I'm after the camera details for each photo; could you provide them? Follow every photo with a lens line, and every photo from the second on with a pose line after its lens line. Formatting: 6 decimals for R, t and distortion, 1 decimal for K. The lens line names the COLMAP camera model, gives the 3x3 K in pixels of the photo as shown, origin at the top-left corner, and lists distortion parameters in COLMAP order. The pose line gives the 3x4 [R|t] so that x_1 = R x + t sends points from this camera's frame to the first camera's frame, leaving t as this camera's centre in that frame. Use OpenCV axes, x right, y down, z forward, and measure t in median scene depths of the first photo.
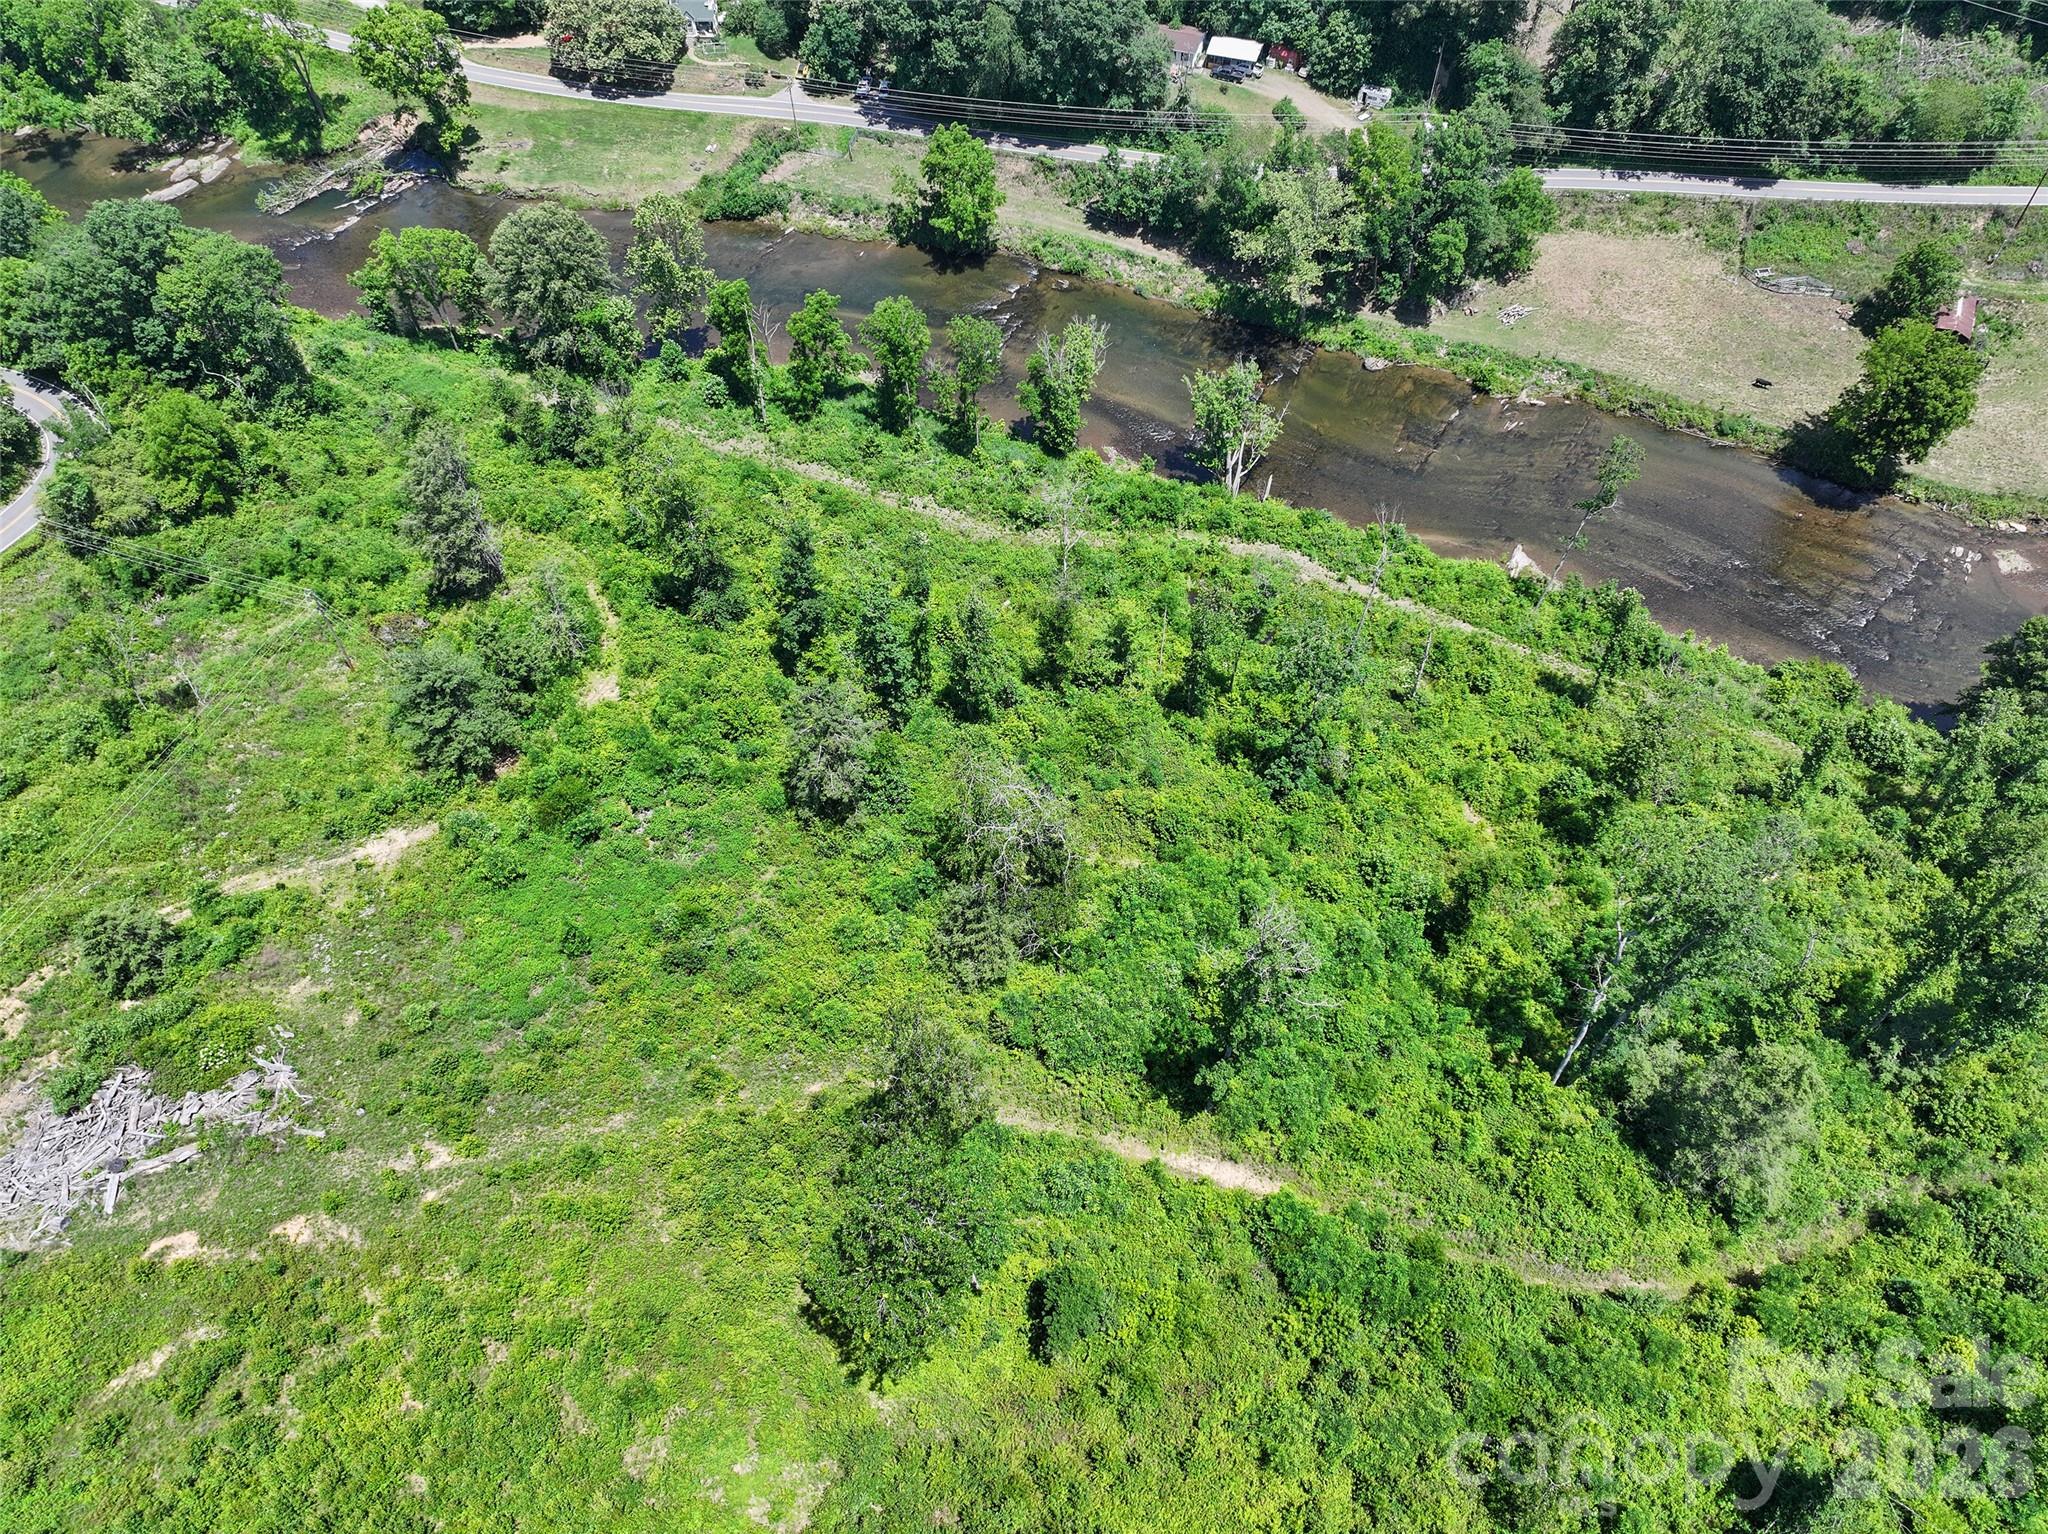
lens RADIAL K [[1434.2, 0, 1033.4], [0, 1434.2, 764.3], [0, 0, 1]] dist [0.000723, 0.012380]
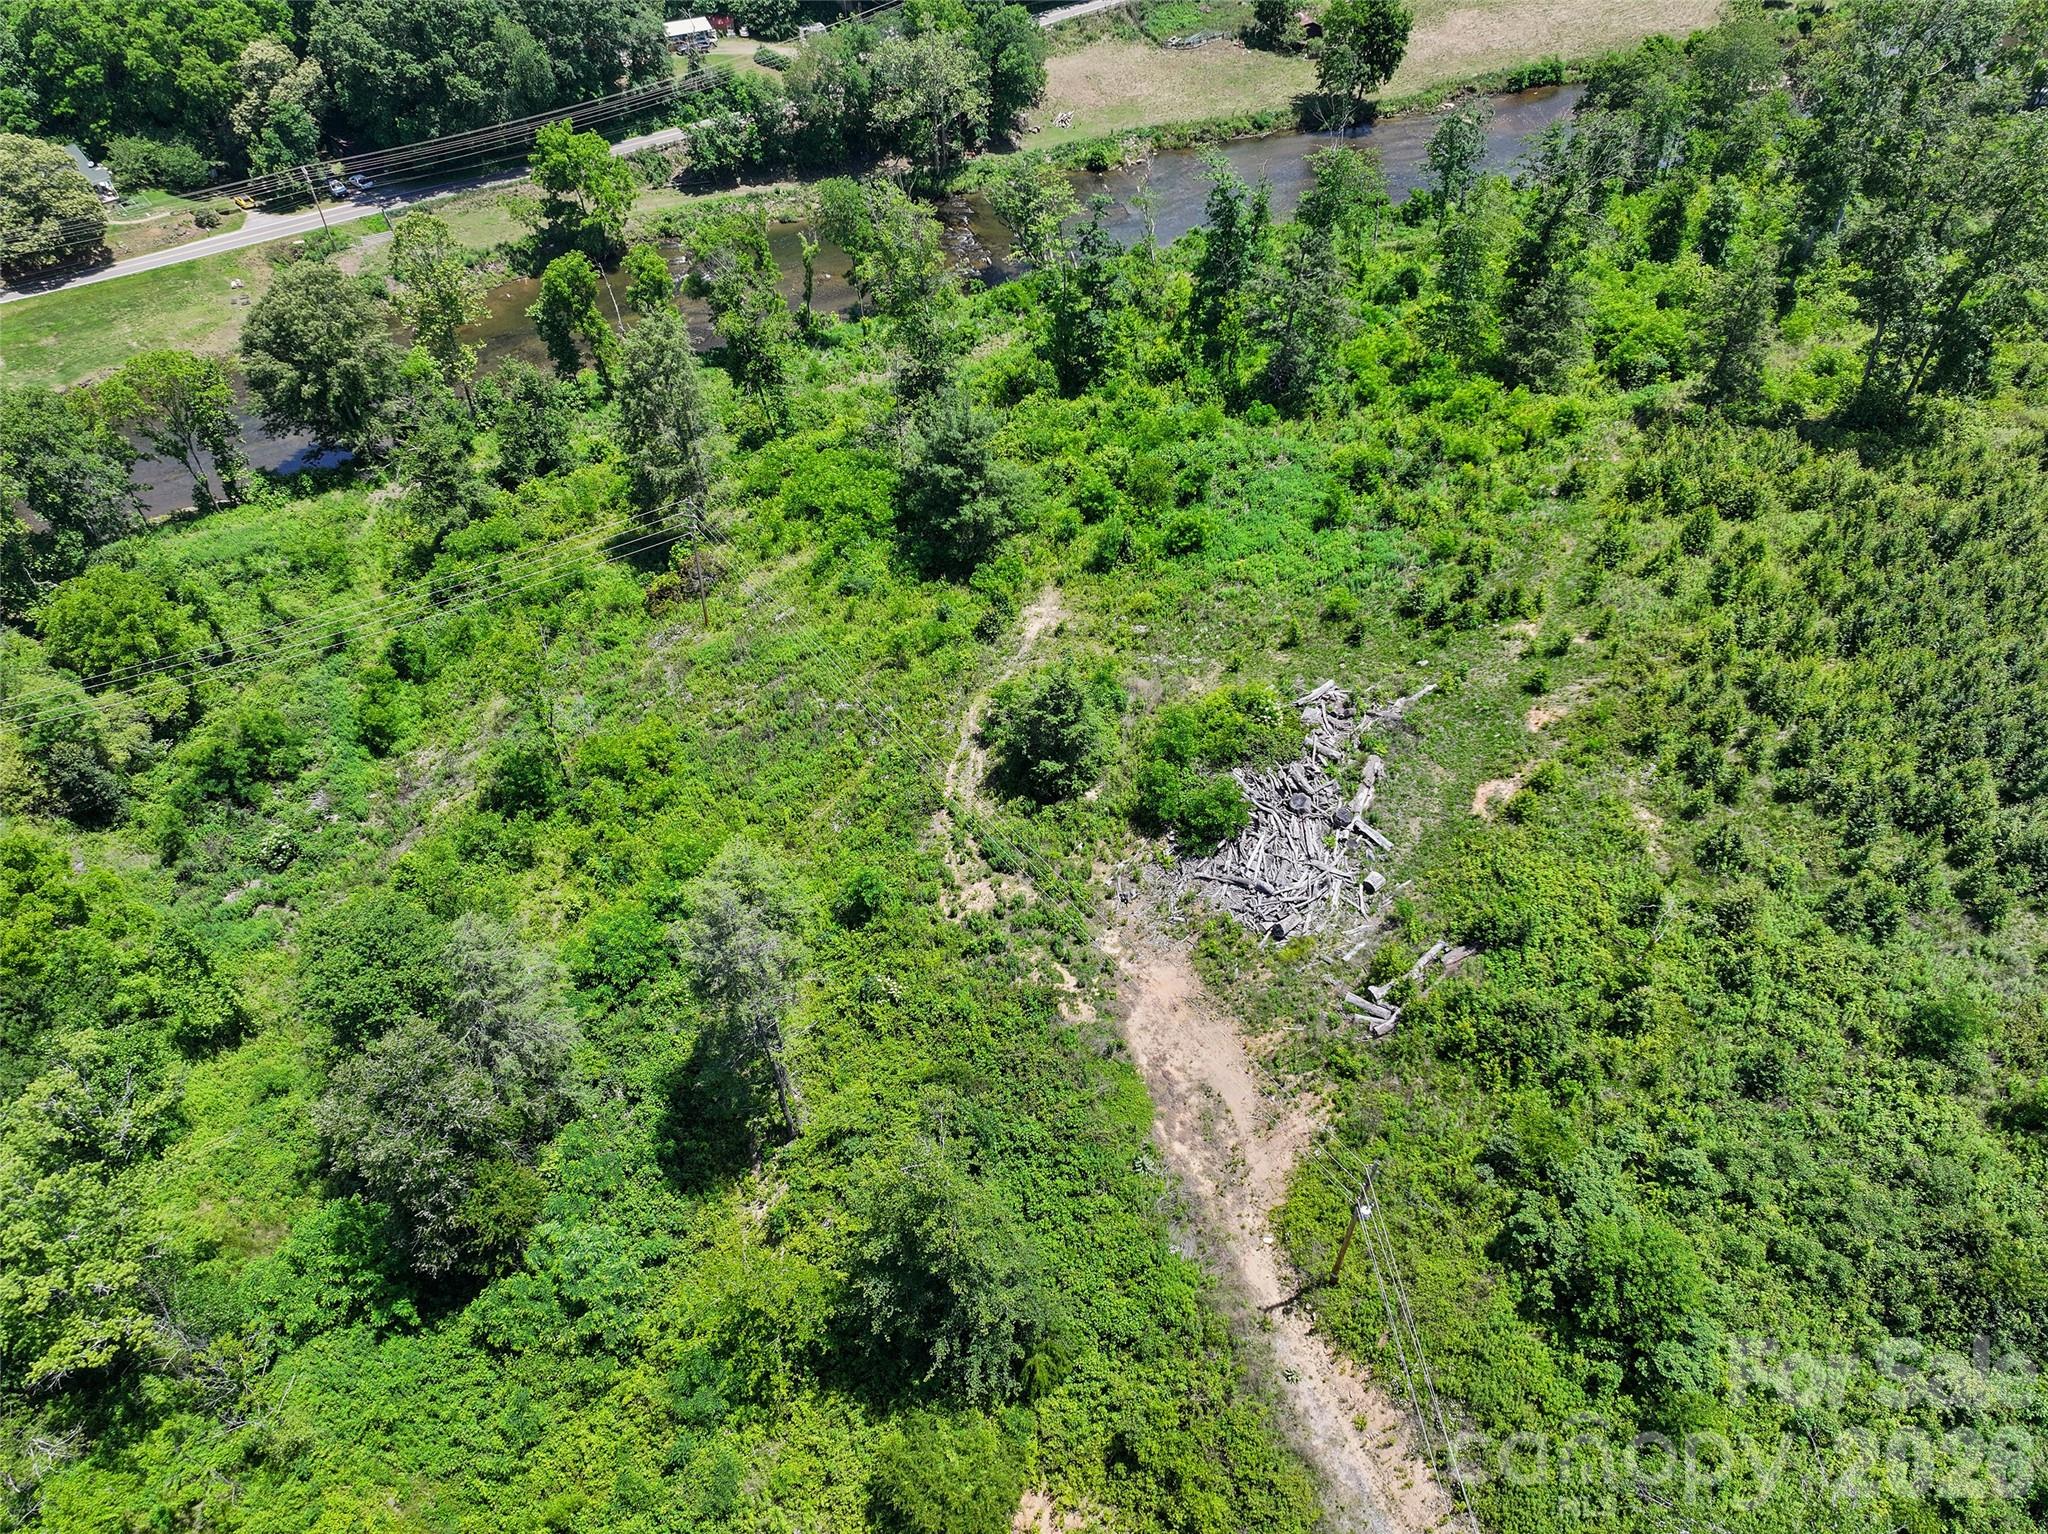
lens RADIAL K [[1436.9, 0, 1033.1], [0, 1436.9, 762.9], [0, 0, 1]] dist [-0.003462, 0.020635]
pose [[0.666413, -0.510945, 0.542982, -0.809225], [0.593670, 0.804217, 0.028143, 0.083892], [-0.451054, 0.303597, 0.839273, 0.254173]]
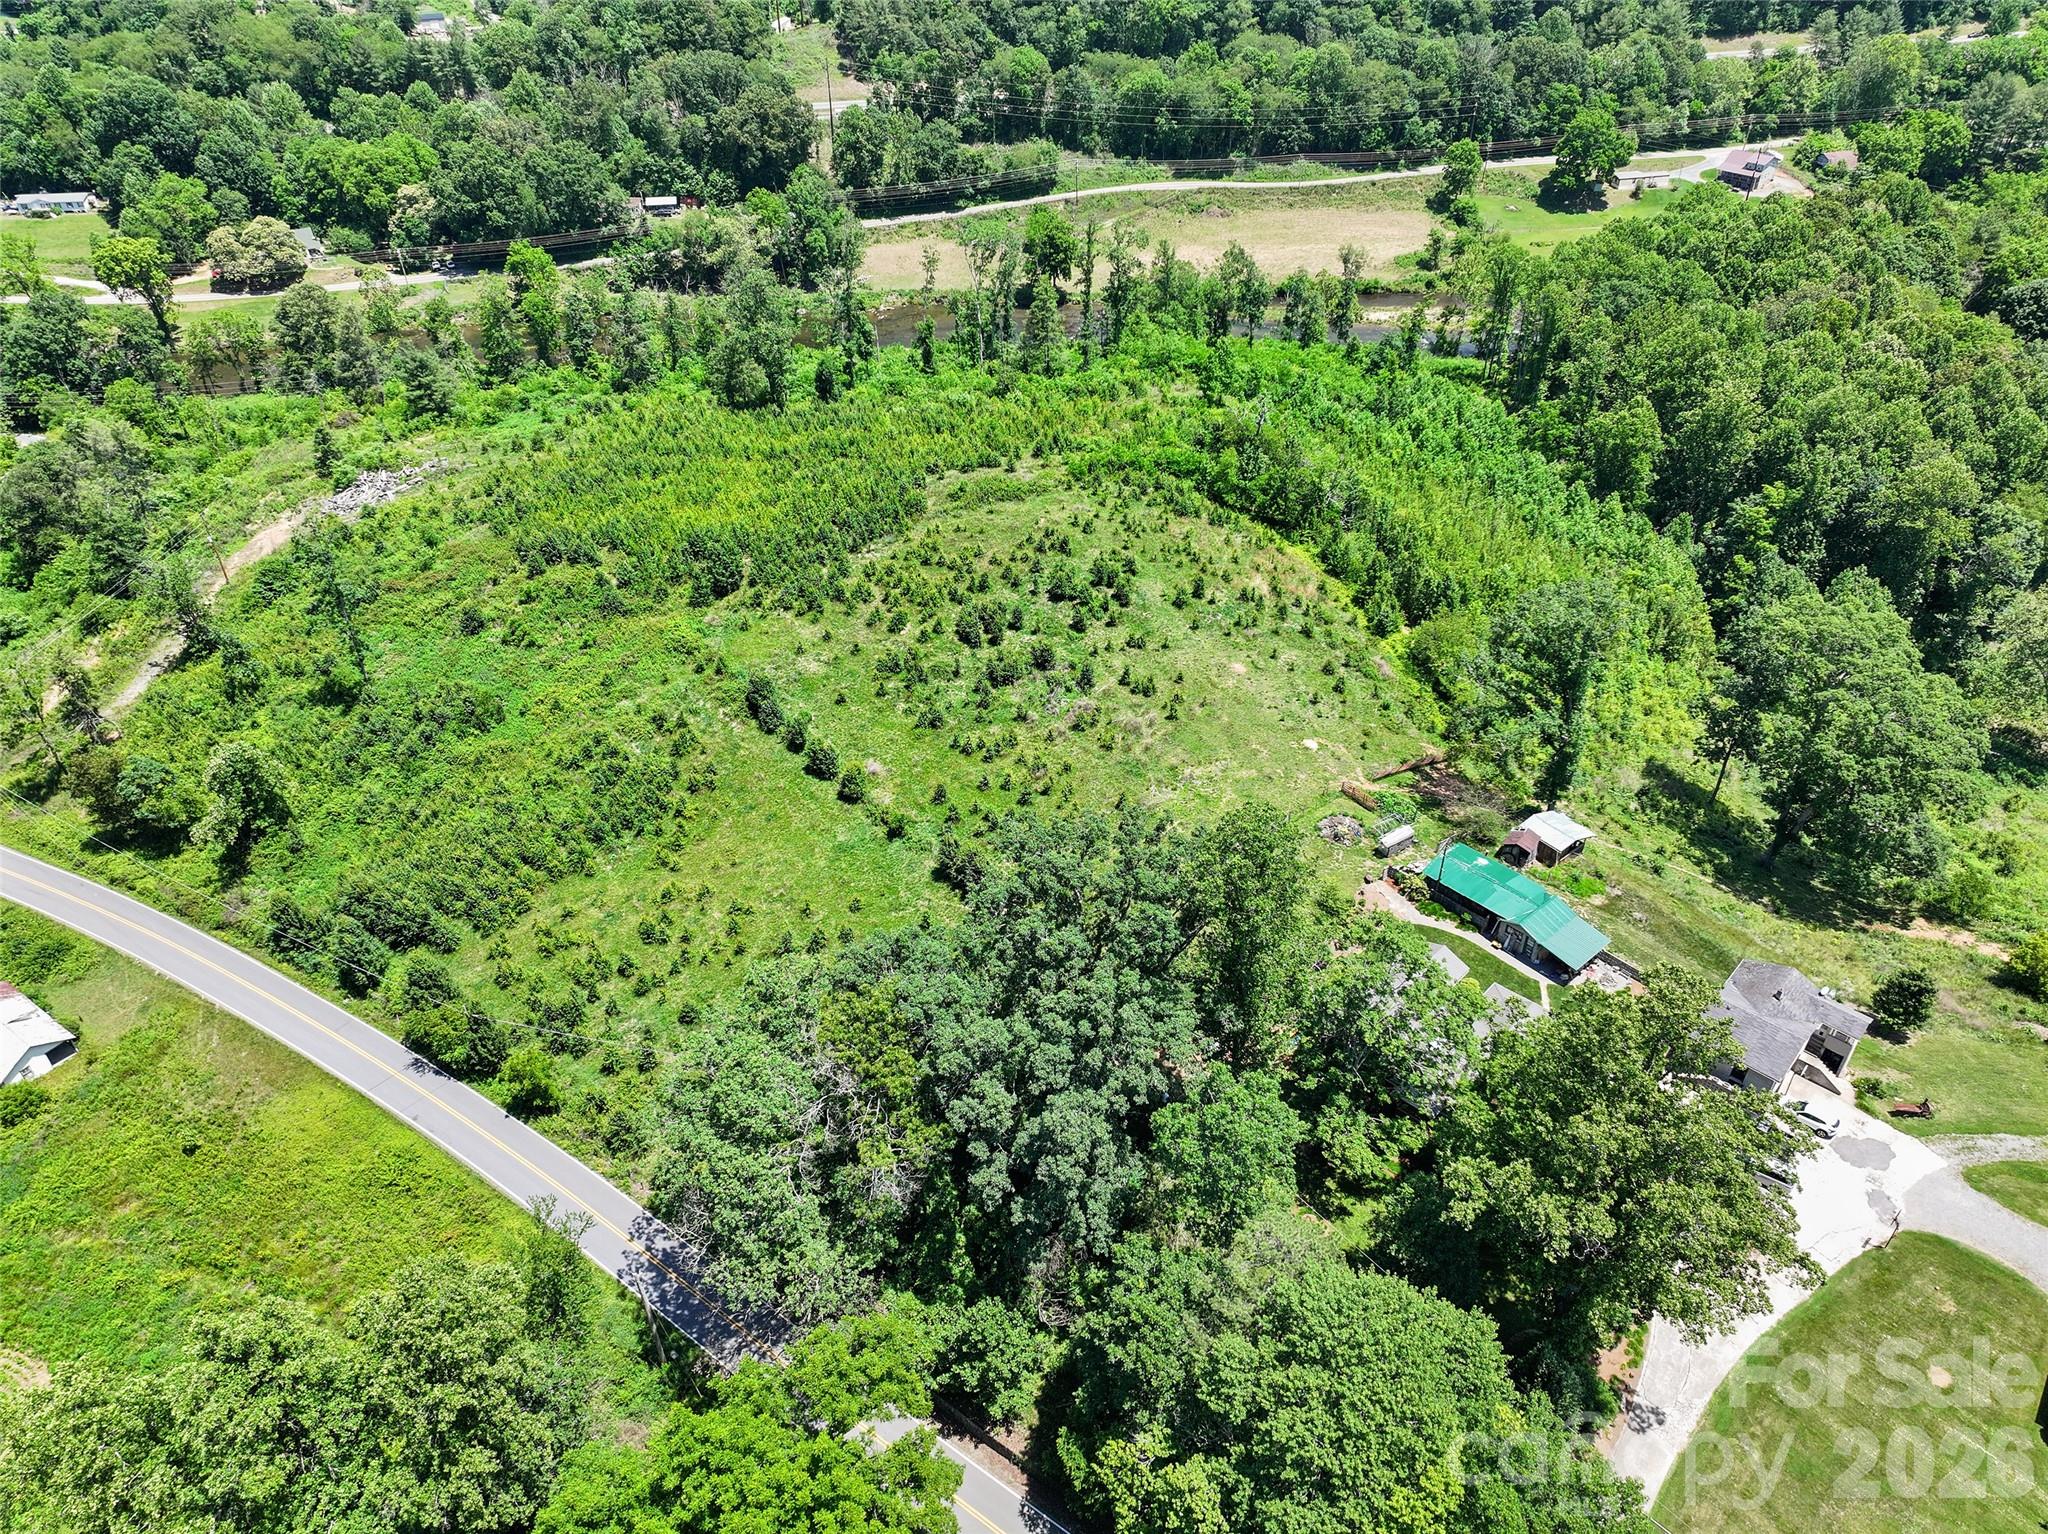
lens RADIAL K [[1446.0, 0, 1031.7], [0, 1446.0, 752.7], [0, 0, 1]] dist [-0.009108, 0.030165]
pose [[0.879835, -0.275967, 0.386952, -0.496684], [0.376840, 0.901188, -0.214131, 0.983880], [-0.289623, 0.334218, 0.896893, -0.725676]]
